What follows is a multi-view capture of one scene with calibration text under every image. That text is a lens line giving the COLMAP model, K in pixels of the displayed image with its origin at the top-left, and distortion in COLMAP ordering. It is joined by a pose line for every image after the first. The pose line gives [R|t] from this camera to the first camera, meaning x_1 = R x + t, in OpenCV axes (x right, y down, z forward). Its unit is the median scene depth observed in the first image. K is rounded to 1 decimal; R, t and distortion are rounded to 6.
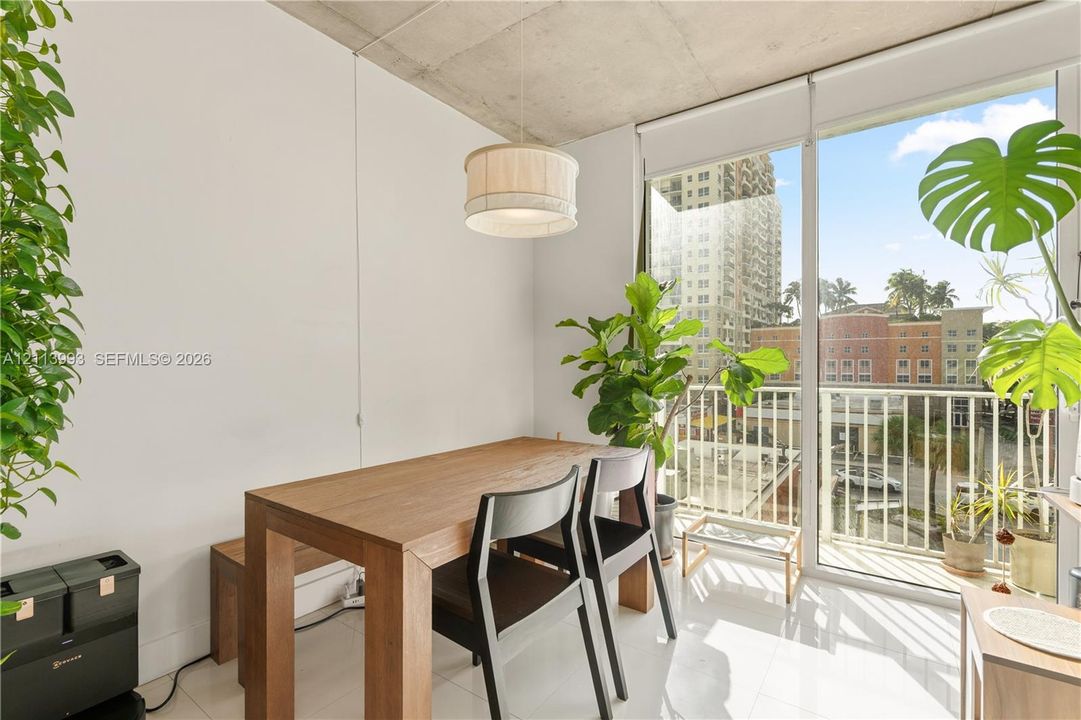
lens RADIAL K [[486.3, 0, 546.0], [0, 486.3, 361.5], [0, 0, 1]] dist [-0.001379, 0.000019]
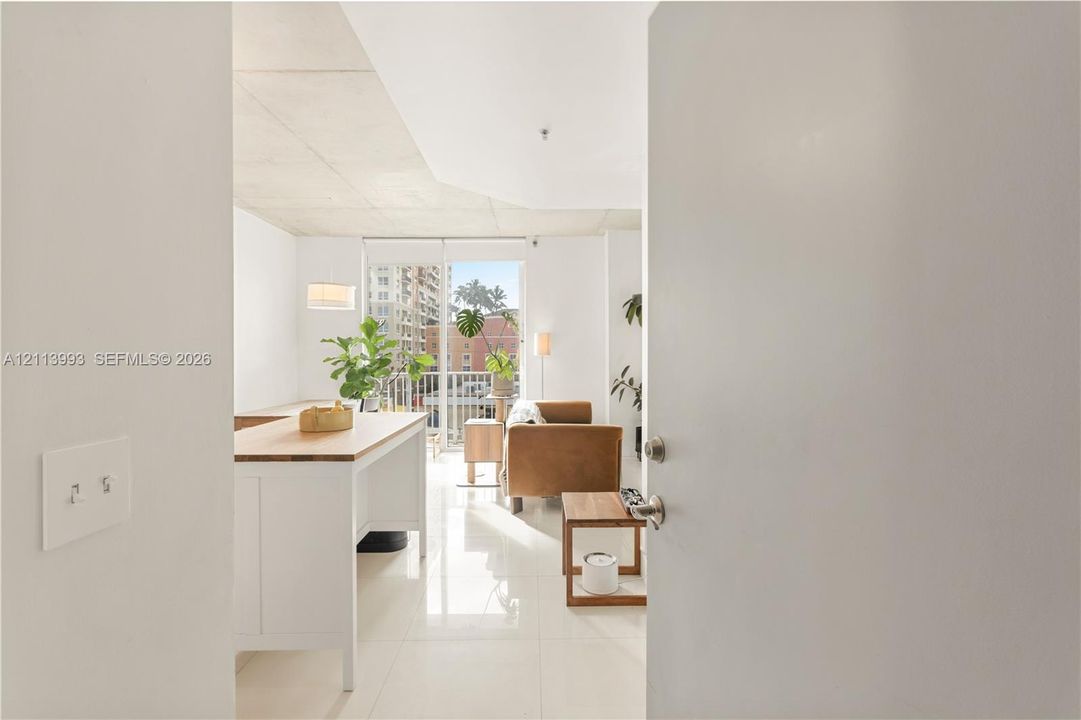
lens RADIAL K [[483.1, 0, 541.2], [0, 483.1, 357.5], [0, 0, 1]] dist [-0.004076, 0.000630]
pose [[0.807408, -0.006059, 0.589962, -0.384299], [0.002857, 0.999976, 0.006359, -0.022876], [-0.589986, -0.003449, 0.807406, -0.985032]]
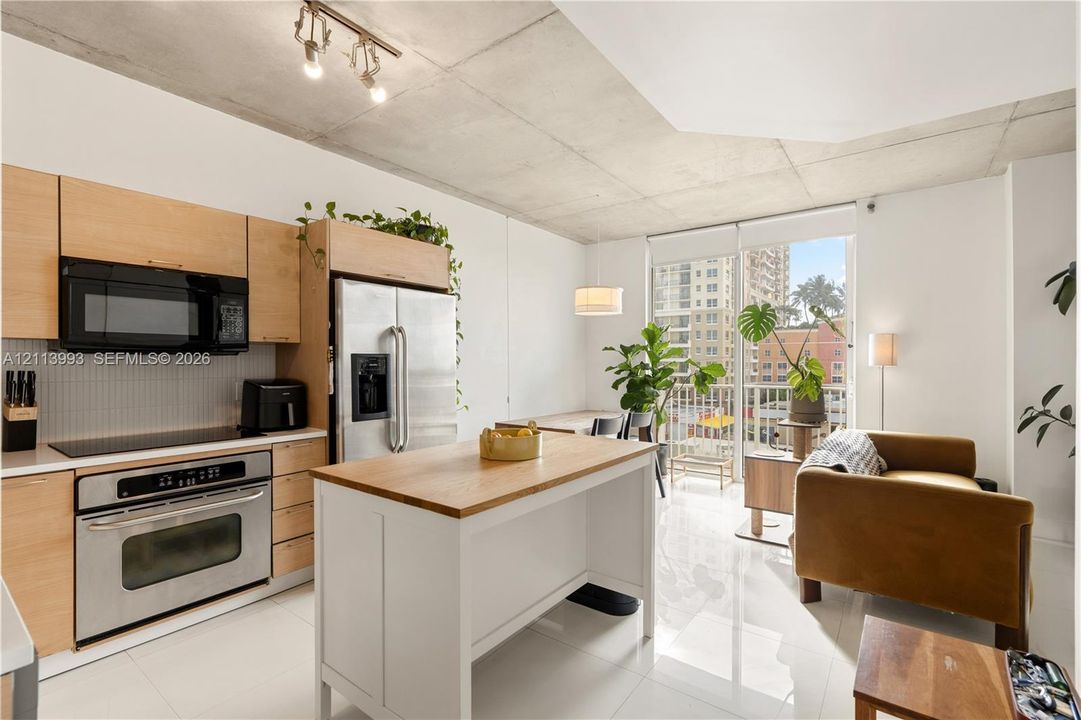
lens RADIAL K [[486.3, 0, 546.0], [0, 486.3, 361.5], [0, 0, 1]] dist [-0.001379, 0.000019]
pose [[0.999802, 0.001680, -0.019808, -0.151189], [-0.001724, 0.999996, -0.002231, -0.026364], [0.019804, 0.002264, 0.999801, -0.797312]]
